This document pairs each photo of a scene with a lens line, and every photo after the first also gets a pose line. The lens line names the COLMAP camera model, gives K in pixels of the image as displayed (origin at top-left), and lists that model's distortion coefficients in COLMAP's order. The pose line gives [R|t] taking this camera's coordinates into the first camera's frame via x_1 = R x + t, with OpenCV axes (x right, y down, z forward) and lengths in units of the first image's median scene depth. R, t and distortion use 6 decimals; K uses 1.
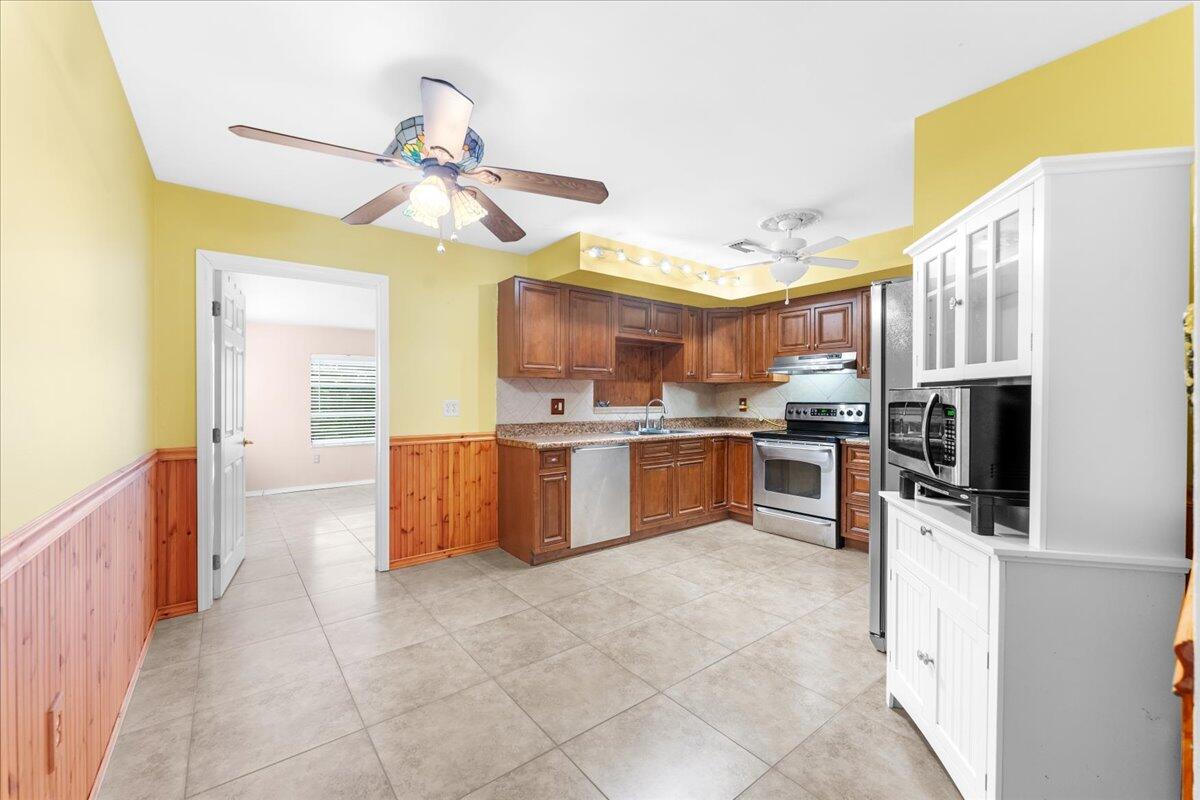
lens RADIAL K [[475.3, 0, 593.0], [0, 475.3, 401.4], [0, 0, 1]] dist [0.001268, -0.000065]
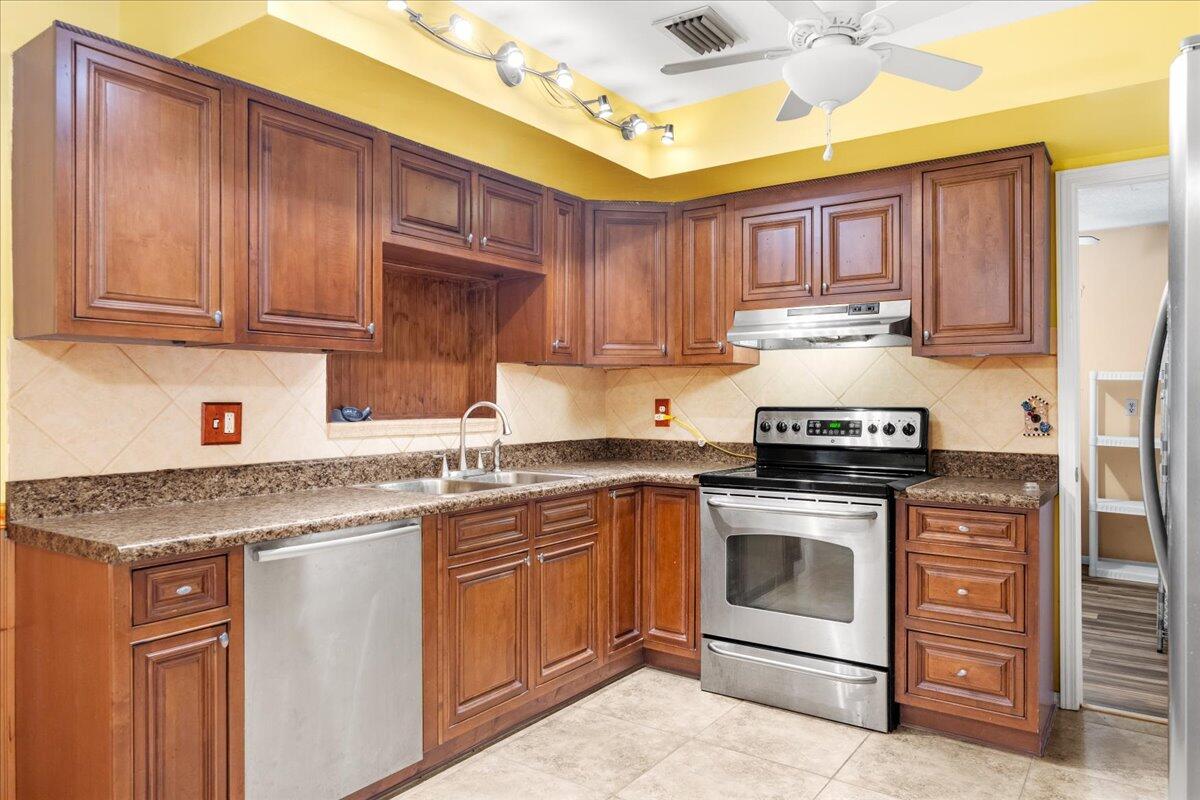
lens RADIAL K [[793.7, 0, 589.7], [0, 793.7, 398.9], [0, 0, 1]] dist [0.001052, -0.000130]
pose [[0.958305, -0.002814, 0.285733, 0.023752], [0.004574, 0.999974, -0.005492, -0.003223], [-0.285711, 0.006570, 0.958293, 0.330643]]
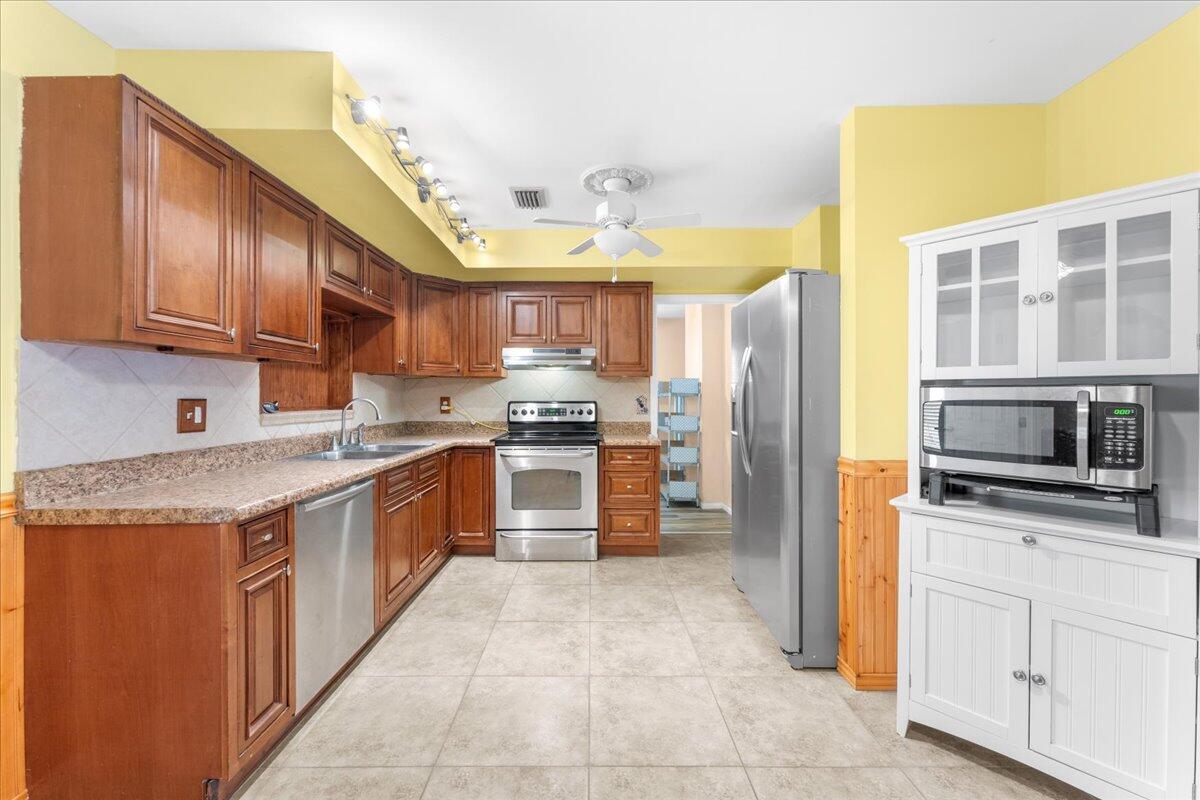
lens RADIAL K [[475.3, 0, 595.9], [0, 475.3, 397.1], [0, 0, 1]] dist [0.001268, -0.000065]
pose [[0.610644, -0.001870, 0.791903, -0.203014], [0.006729, 0.999973, -0.002828, -0.002858], [-0.791877, 0.007056, 0.610640, 0.405466]]
